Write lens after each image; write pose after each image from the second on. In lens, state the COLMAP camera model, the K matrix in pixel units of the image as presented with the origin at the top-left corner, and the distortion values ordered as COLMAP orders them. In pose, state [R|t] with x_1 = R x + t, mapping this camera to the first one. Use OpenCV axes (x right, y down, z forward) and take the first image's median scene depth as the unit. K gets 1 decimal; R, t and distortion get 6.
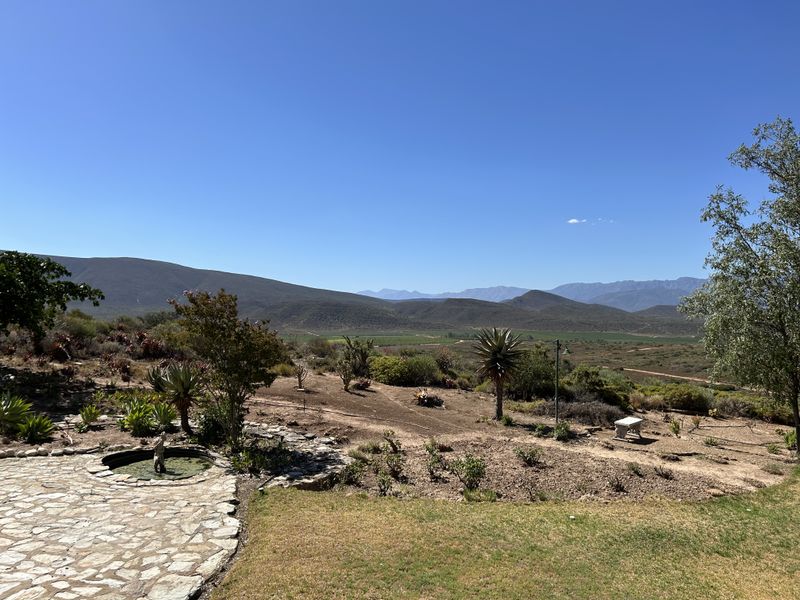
lens RADIAL K [[598.0, 0, 397.8], [0, 598.0, 301.0], [0, 0, 1]] dist [0.036441, -0.037436]
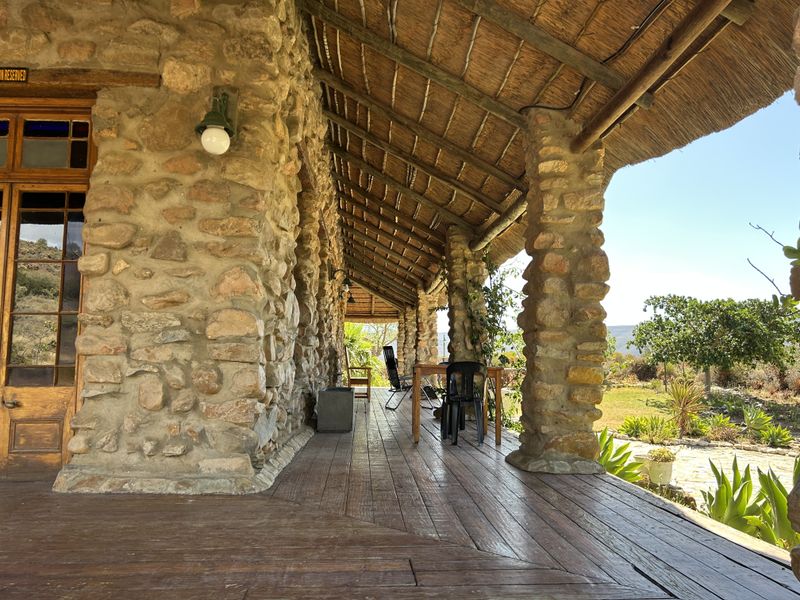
lens RADIAL K [[598.0, 0, 406.3], [0, 598.0, 299.1], [0, 0, 1]] dist [0.036441, -0.037436]
pose [[0.442101, -0.104953, -0.890804, 0.107889], [0.011429, 0.993709, -0.111406, 0.039377], [0.896893, 0.039072, 0.440519, -0.124792]]
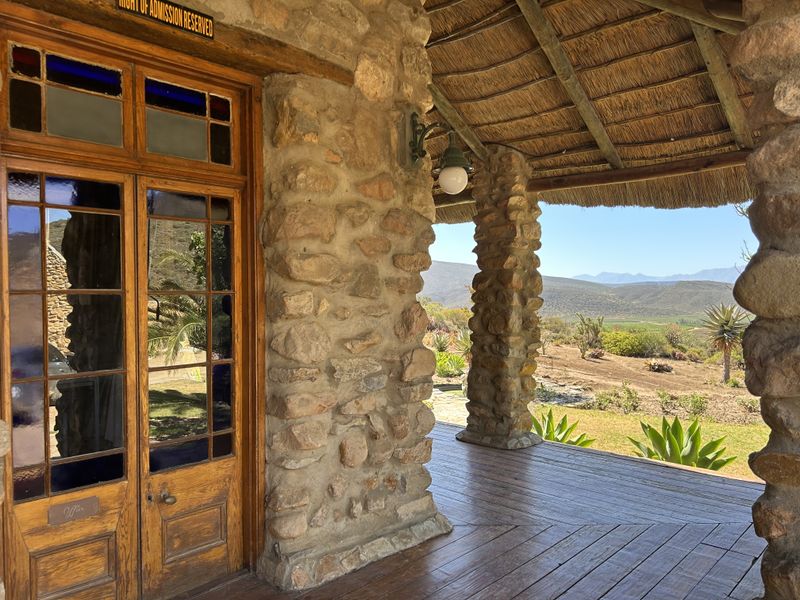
lens RADIAL K [[598.0, 0, 399.1], [0, 598.0, 304.6], [0, 0, 1]] dist [0.036441, -0.037436]
pose [[0.938689, -0.008882, -0.344651, -0.017723], [0.018844, 0.999495, 0.025567, 0.005397], [0.344250, -0.030494, 0.938383, -0.252670]]
